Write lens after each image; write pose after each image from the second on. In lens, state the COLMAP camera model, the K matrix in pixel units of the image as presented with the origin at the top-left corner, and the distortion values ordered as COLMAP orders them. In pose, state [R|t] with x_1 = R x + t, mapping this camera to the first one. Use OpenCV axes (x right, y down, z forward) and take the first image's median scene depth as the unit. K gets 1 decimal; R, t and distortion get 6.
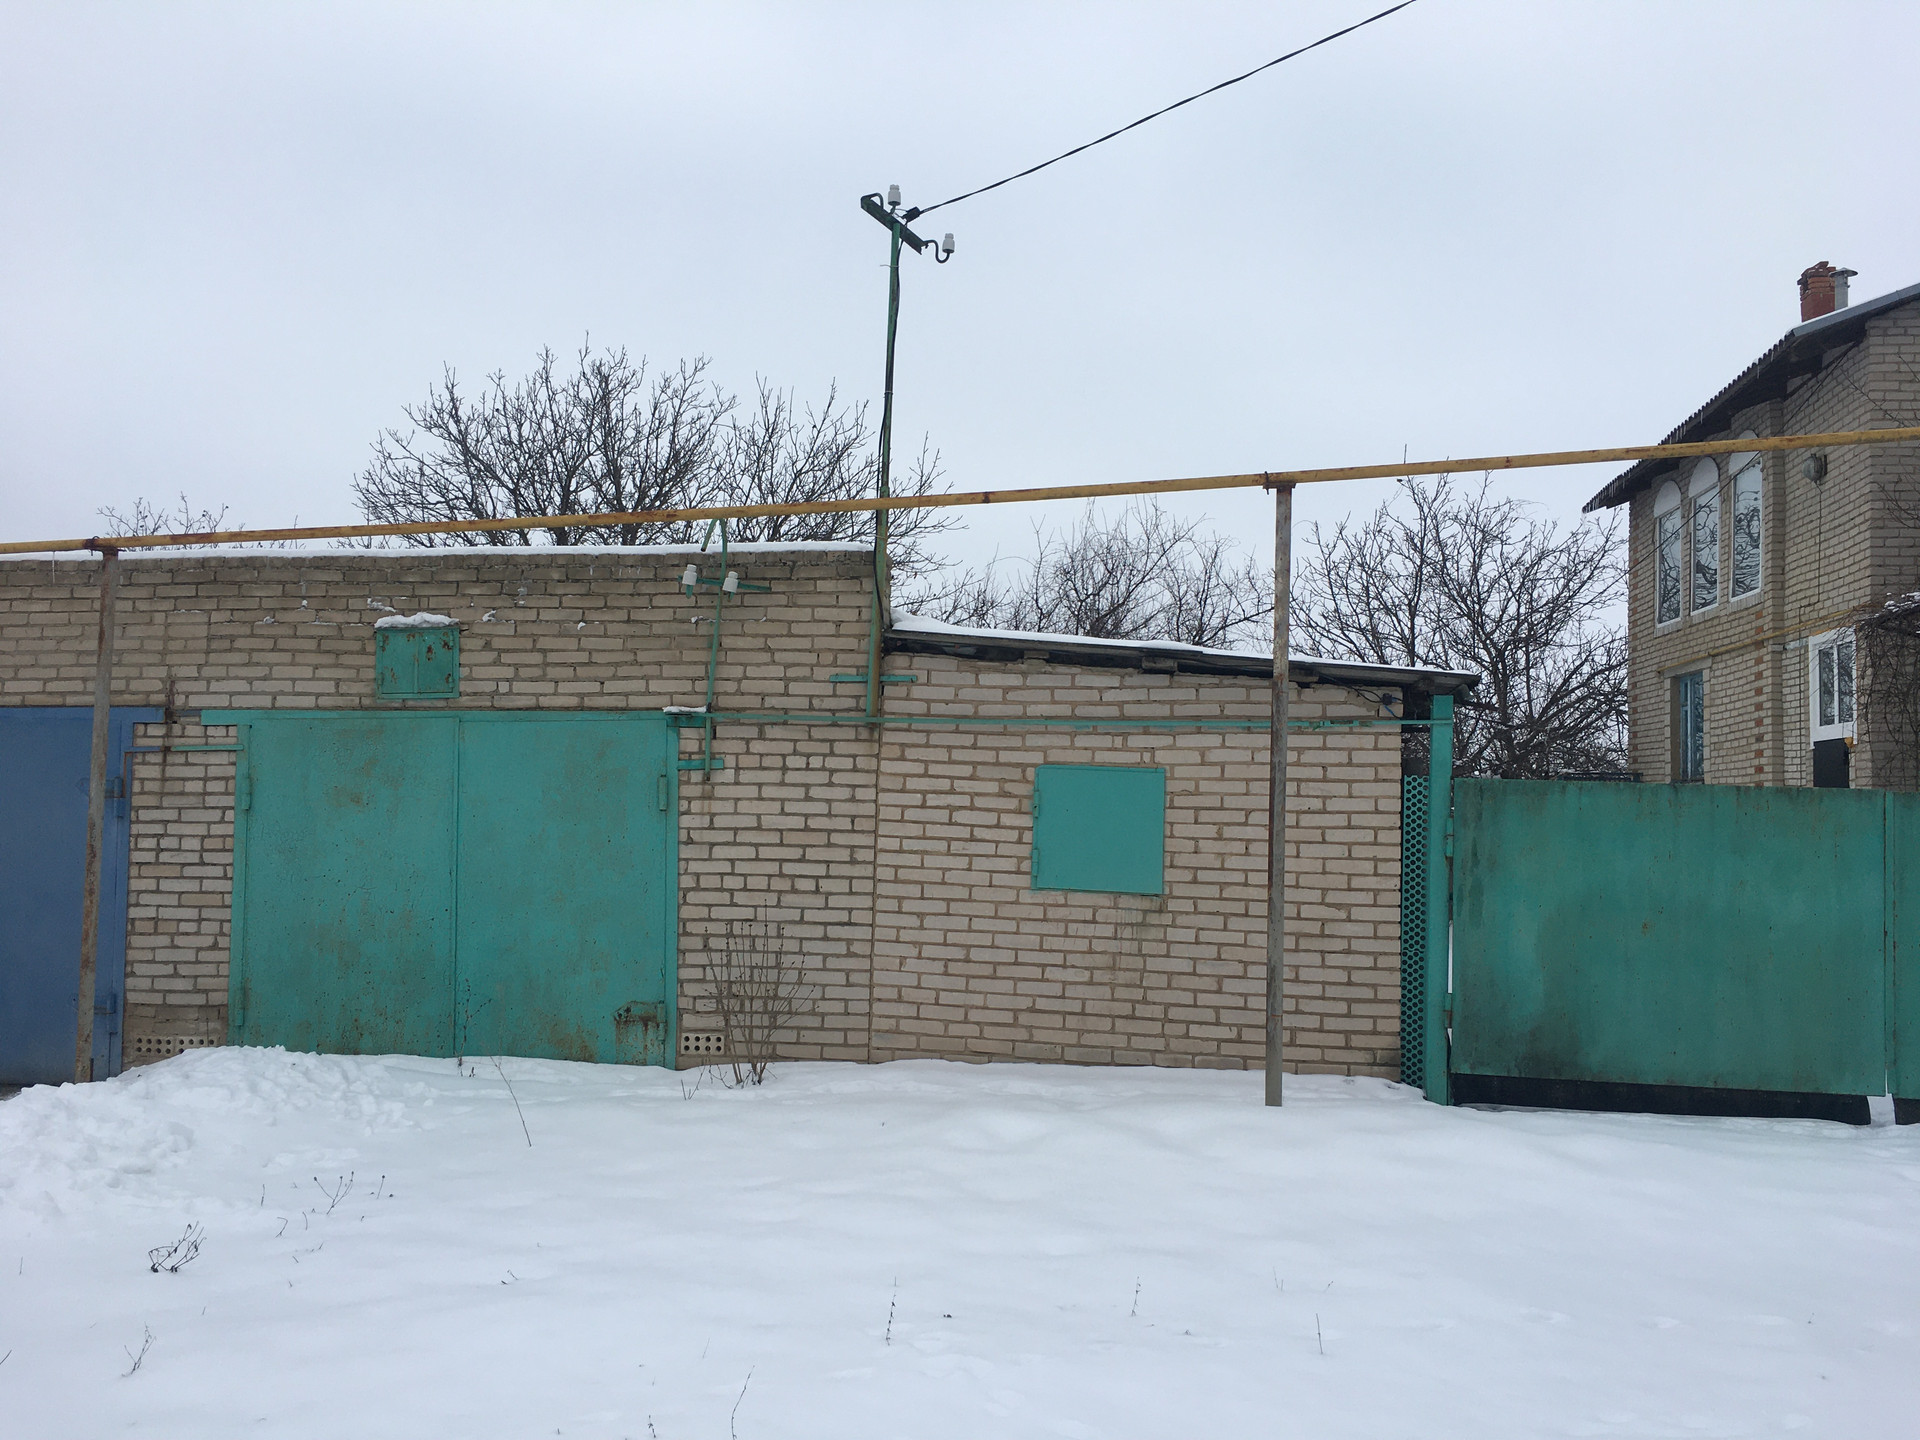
lens RADIAL K [[1660.8, 0, 960.0], [0, 1660.8, 720.0], [0, 0, 1]] dist [0.066621, -0.064891]
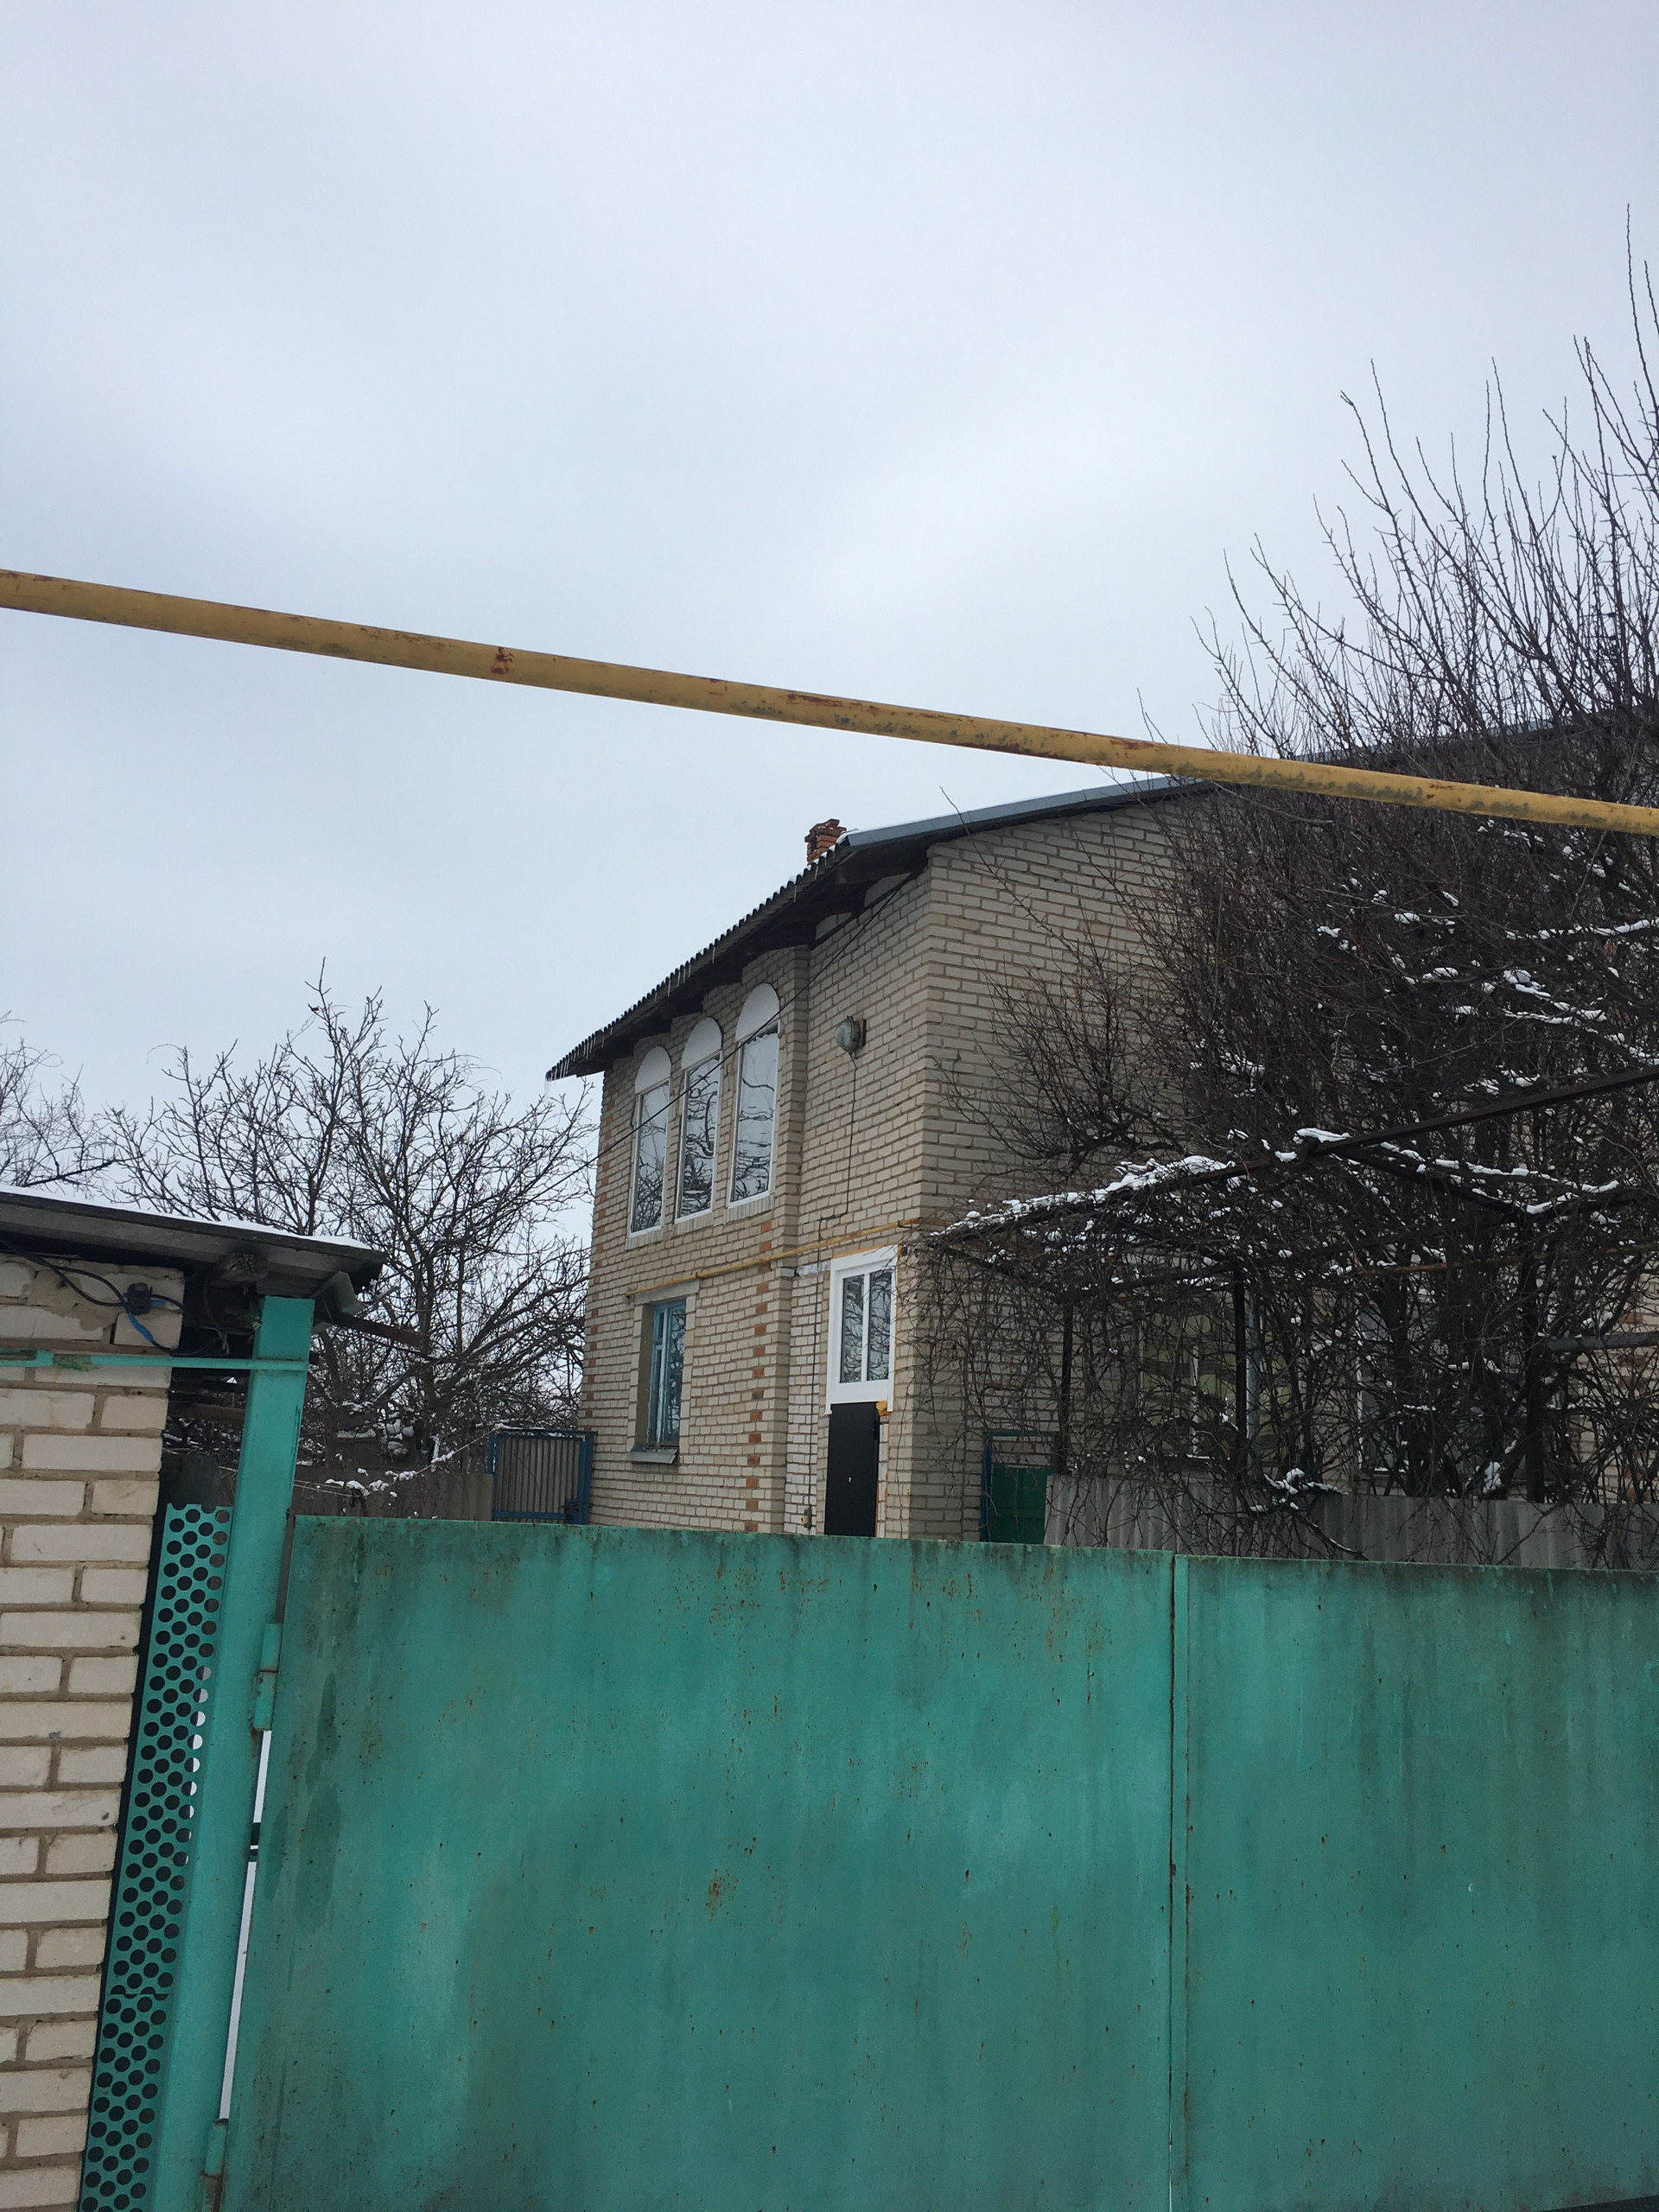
lens RADIAL K [[1913.4, 0, 829.5], [0, 1913.4, 1106.0], [0, 0, 1]] dist [0.066621, -0.064891]
pose [[0.865339, 0.114657, 0.487895, 0.075909], [-0.054885, 0.989304, -0.135145, -0.002276], [-0.498172, 0.090169, 0.862377, 0.237437]]
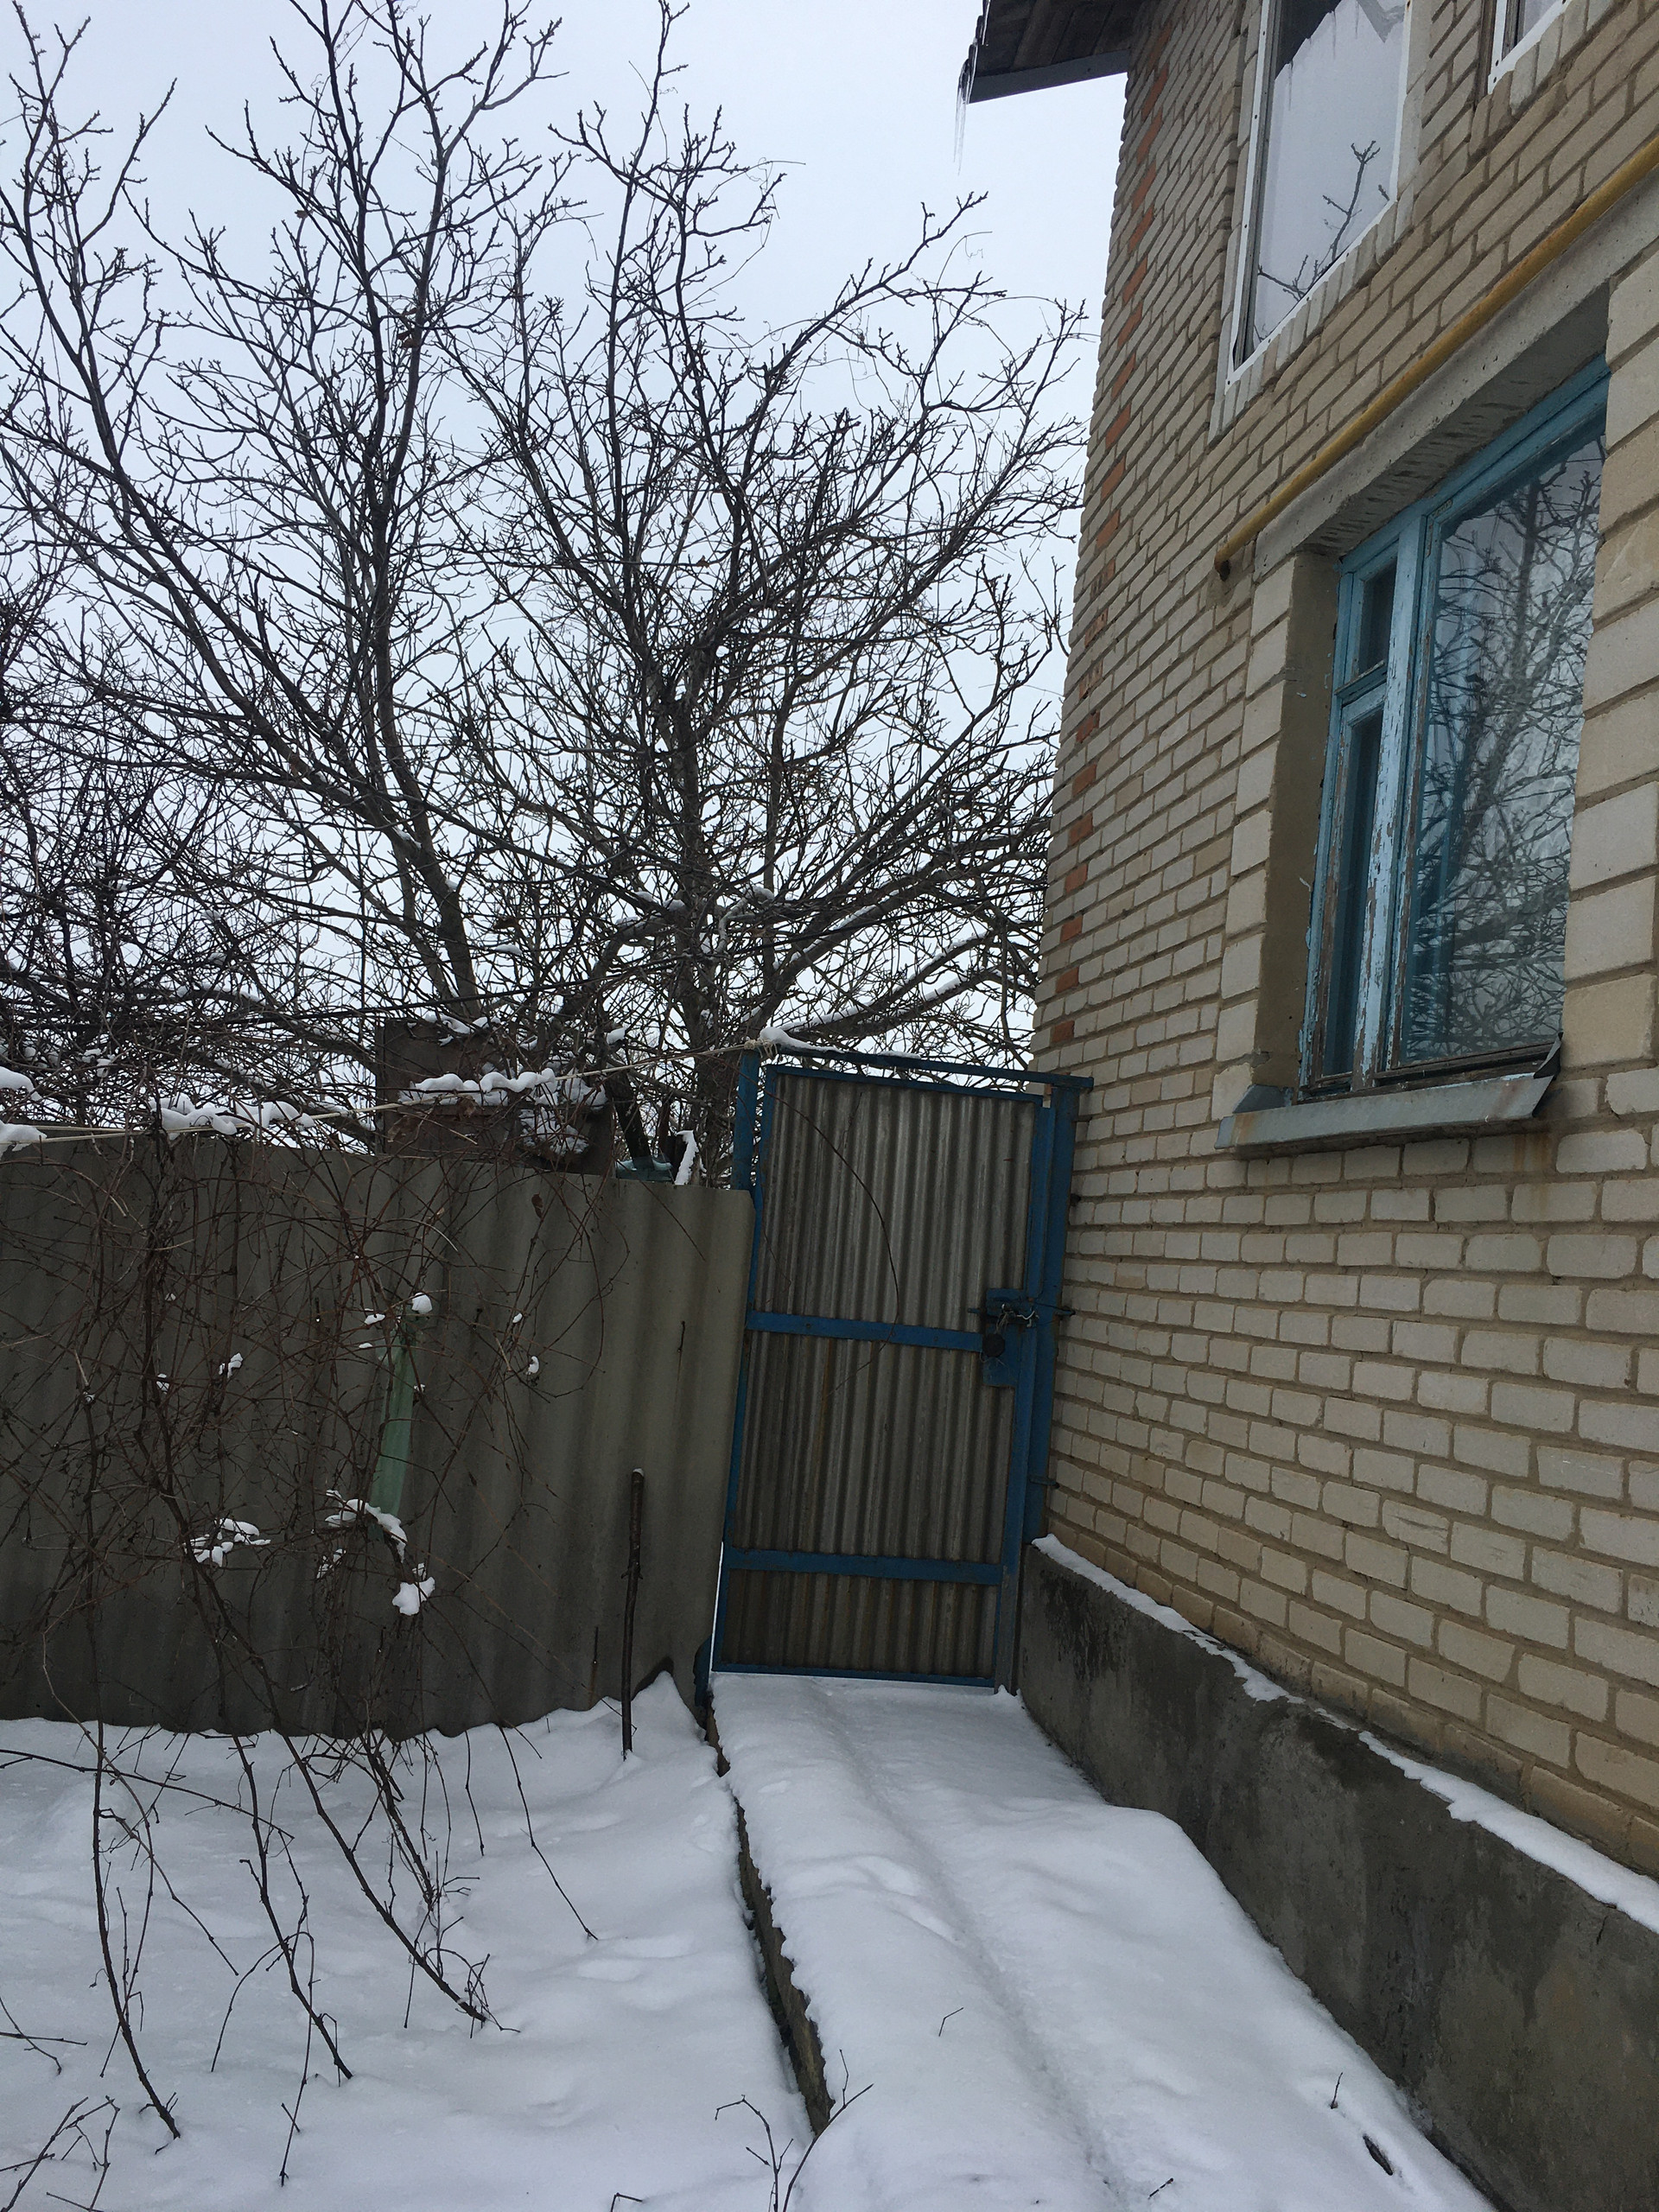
lens RADIAL K [[1913.4, 0, 829.5], [0, 1913.4, 1106.0], [0, 0, 1]] dist [0.066621, -0.064891]
pose [[0.951689, 0.101648, 0.289751, 0.352202], [-0.098731, 0.994807, -0.024706, 0.053661], [-0.290758, -0.005095, 0.956783, 0.898612]]
